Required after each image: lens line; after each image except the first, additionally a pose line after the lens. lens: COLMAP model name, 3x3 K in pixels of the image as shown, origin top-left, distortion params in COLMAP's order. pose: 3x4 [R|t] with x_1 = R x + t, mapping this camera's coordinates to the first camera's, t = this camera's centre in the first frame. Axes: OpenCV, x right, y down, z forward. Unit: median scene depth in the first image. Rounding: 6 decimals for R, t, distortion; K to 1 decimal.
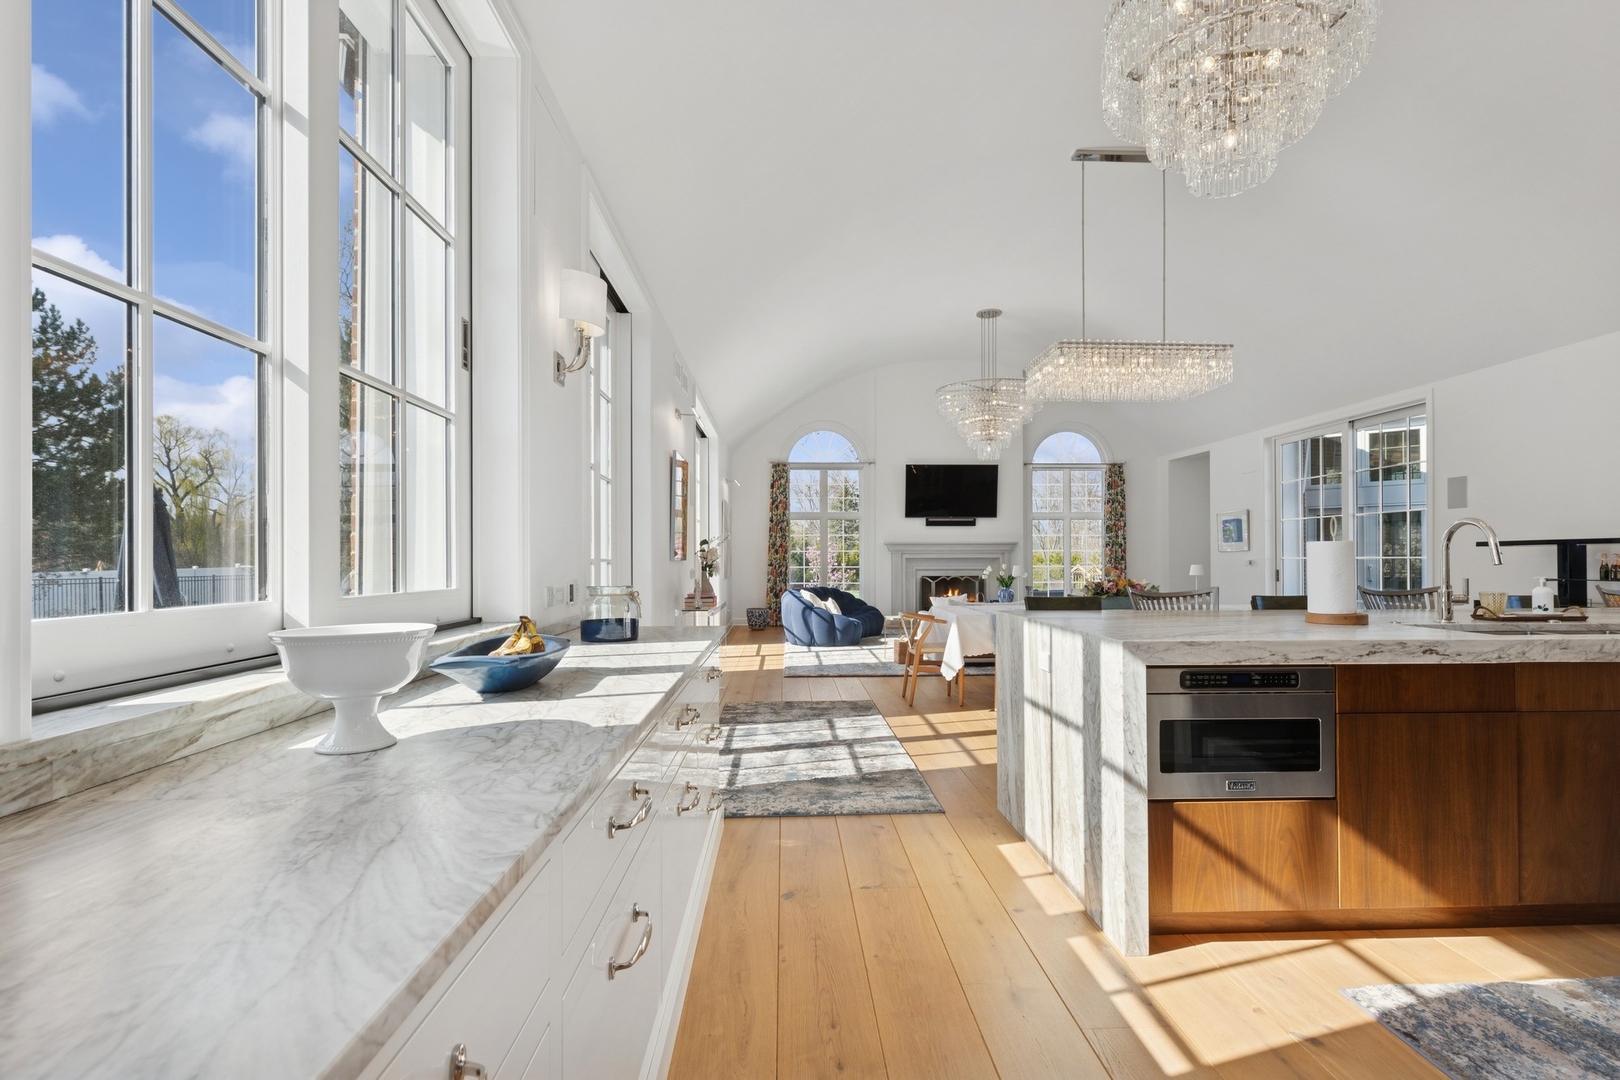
lens RADIAL K [[744.8, 0, 813.1], [0, 744.8, 554.2], [0, 0, 1]] dist [0.008045, -0.001074]
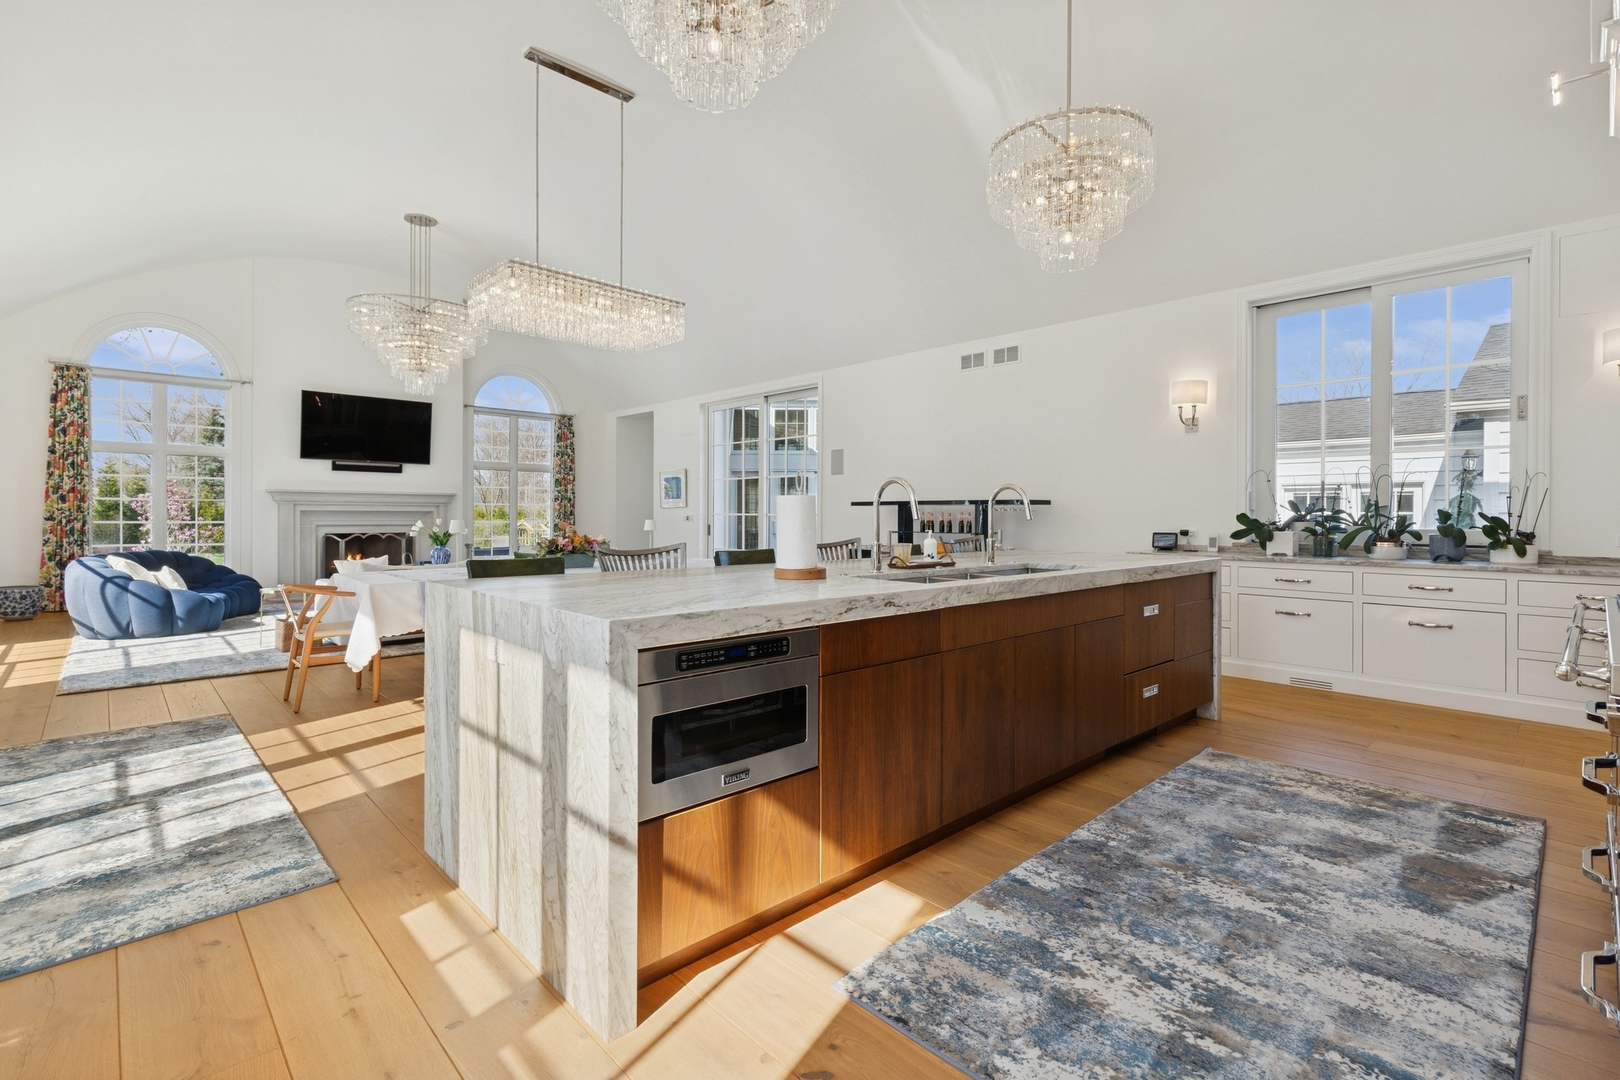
lens RADIAL K [[744.8, 0, 820.8], [0, 744.8, 518.7], [0, 0, 1]] dist [0.008045, -0.001074]
pose [[0.749431, 0.003599, 0.662072, 0.029513], [-0.011825, 0.999898, 0.007949, 0.002295], [-0.661976, -0.013786, 0.749398, 0.112101]]
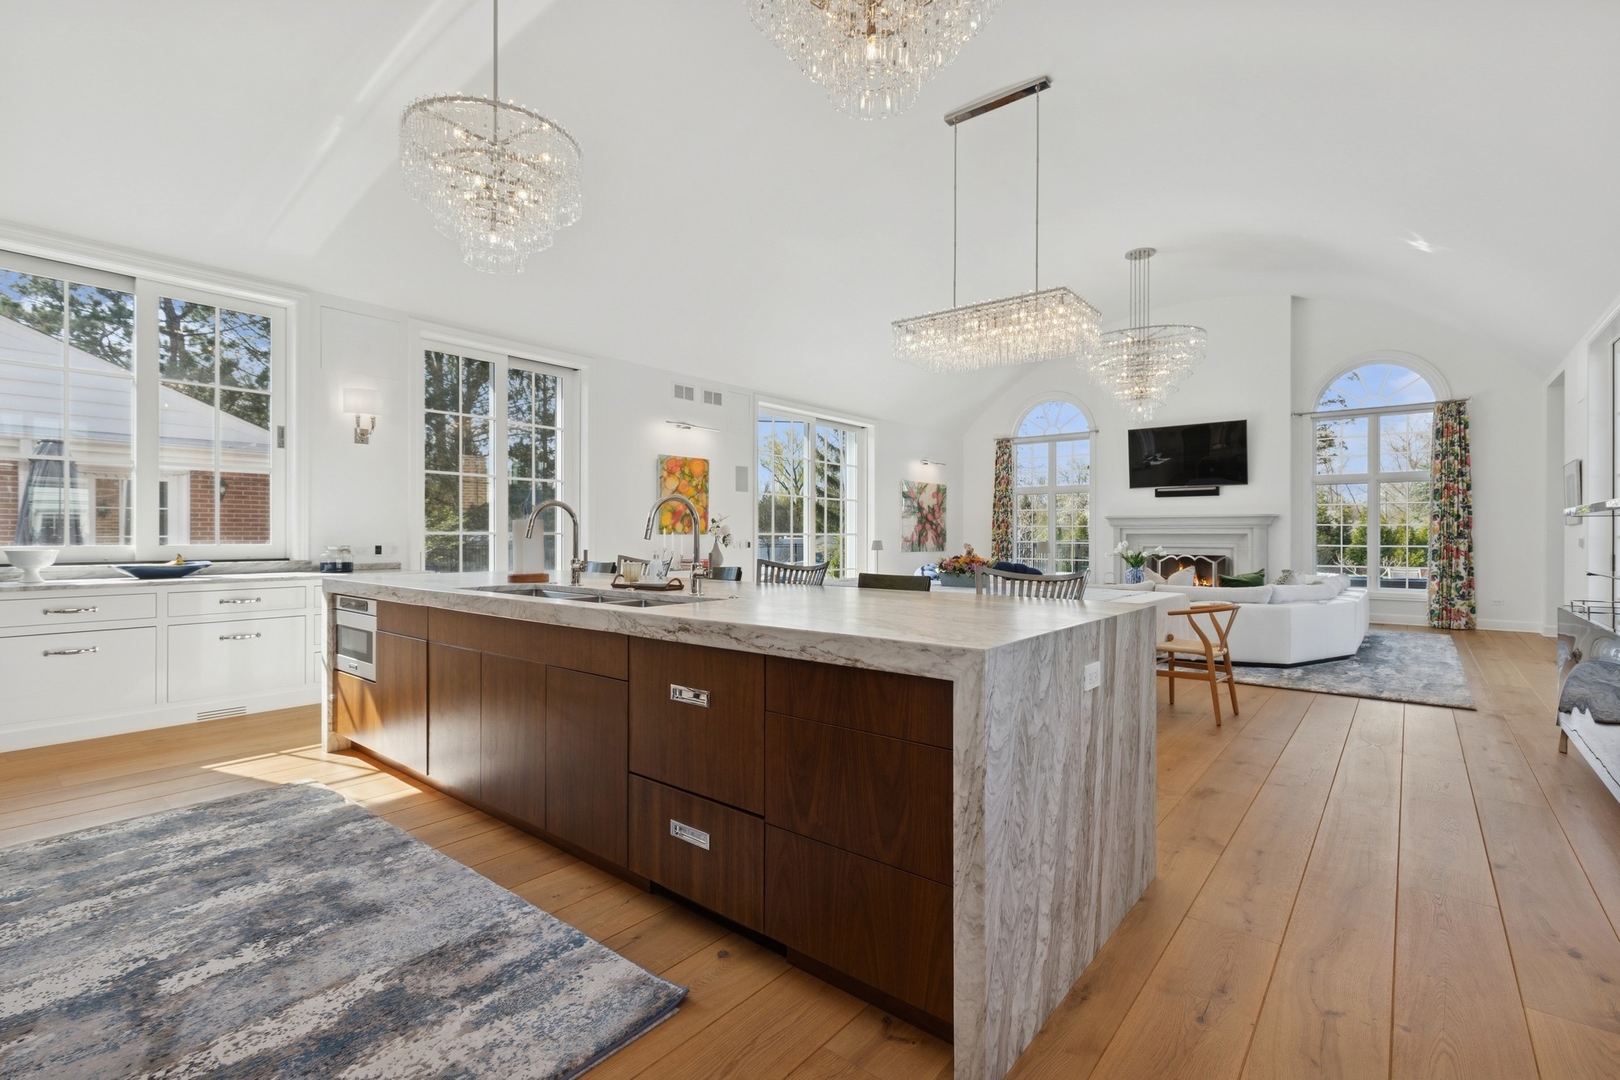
lens RADIAL K [[744.8, 0, 819.6], [0, 744.8, 535.7], [0, 0, 1]] dist [0.008045, -0.001074]
pose [[0.743892, 0.006449, -0.668269, 0.924282], [-0.000401, 0.999958, 0.009203, -0.001545], [0.668300, -0.006578, 0.743863, 0.166720]]
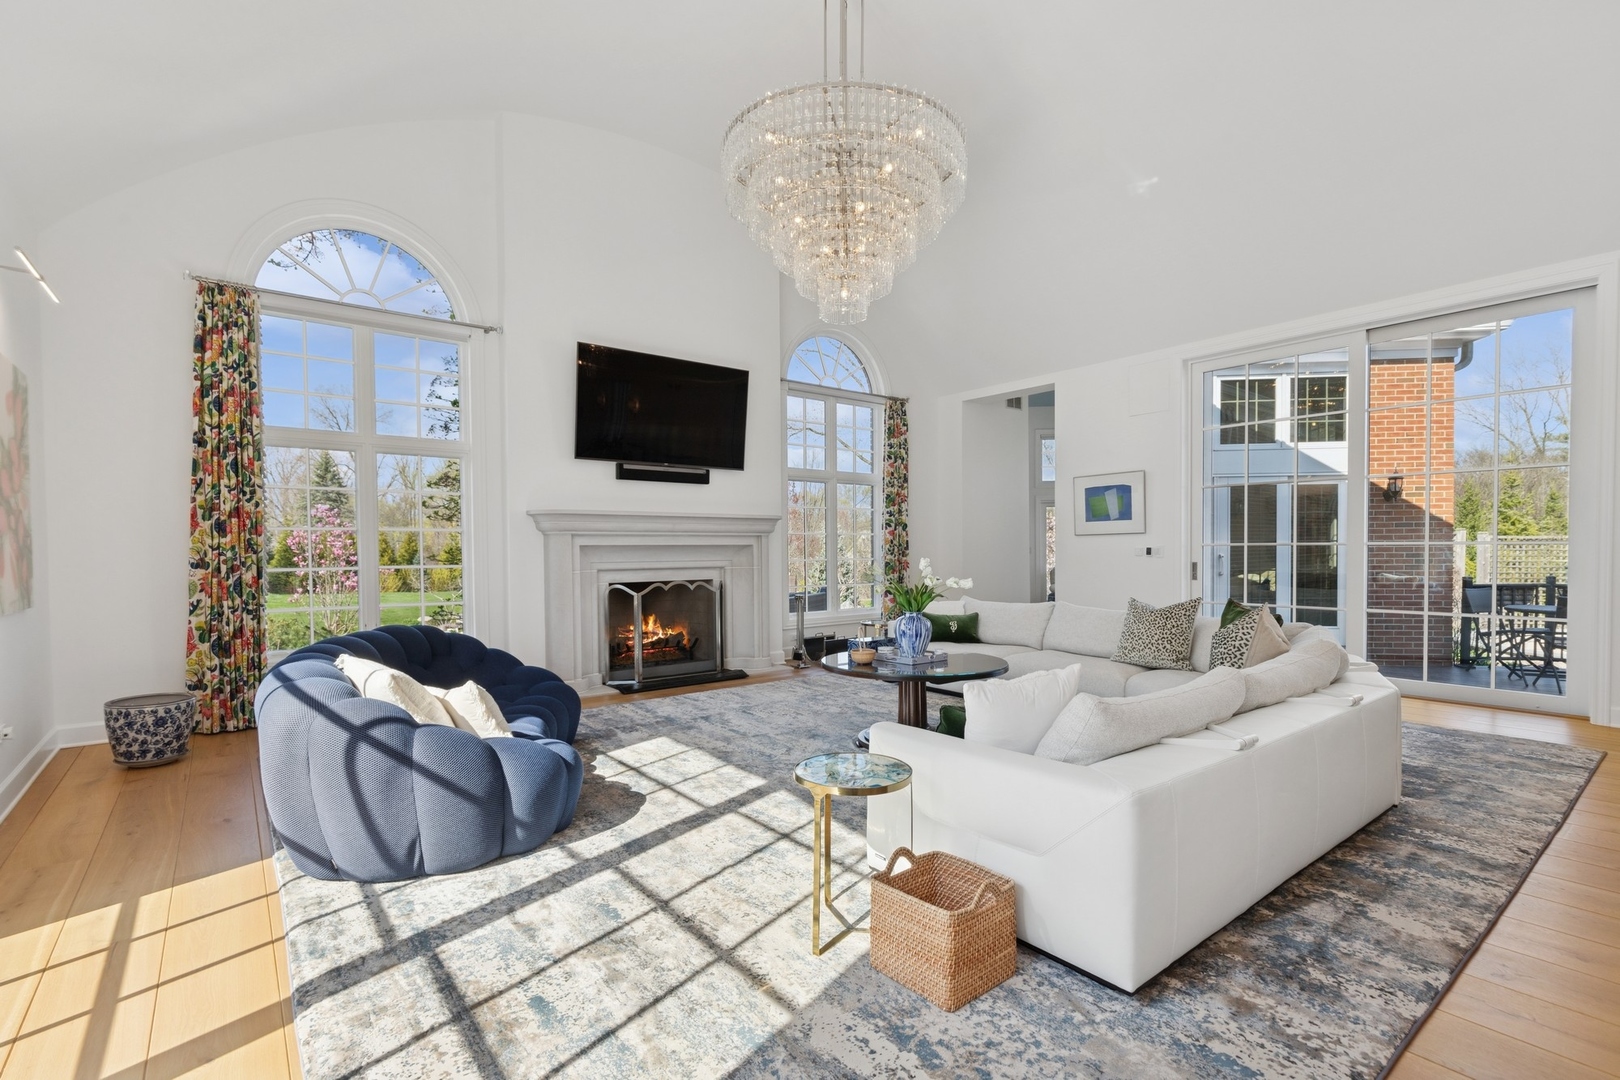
lens RADIAL K [[744.8, 0, 822.0], [0, 744.8, 568.5], [0, 0, 1]] dist [0.008045, -0.001074]
pose [[0.807381, -0.018599, 0.589738, -0.057800], [-0.000429, 0.999484, 0.032109, 0.009212], [-0.590031, -0.026177, 0.806956, 1.099340]]
